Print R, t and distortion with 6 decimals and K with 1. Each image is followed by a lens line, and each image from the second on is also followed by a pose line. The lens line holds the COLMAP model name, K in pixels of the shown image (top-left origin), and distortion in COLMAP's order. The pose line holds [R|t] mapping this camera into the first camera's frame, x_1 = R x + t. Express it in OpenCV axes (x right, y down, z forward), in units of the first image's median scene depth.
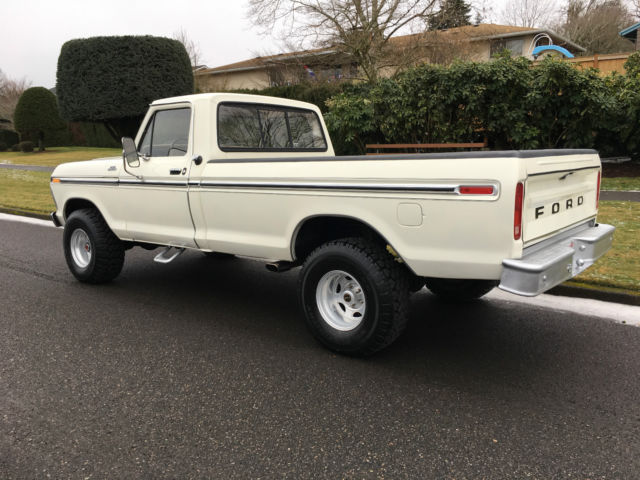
lens RADIAL K [[539.2, 0, 316.1], [0, 539.2, 240.9], [0, 0, 1]] dist [0.082873, -0.092892]
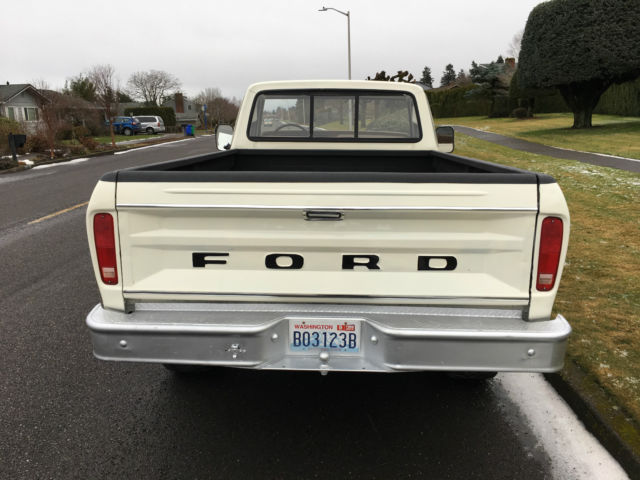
lens RADIAL K [[539.2, 0, 316.1], [0, 539.2, 240.9], [0, 0, 1]] dist [0.082873, -0.092892]
pose [[0.596840, 0.192458, -0.778936, 0.728537], [-0.141358, 0.980843, 0.134032, -0.134104], [0.789810, 0.030113, 0.612612, 0.476733]]
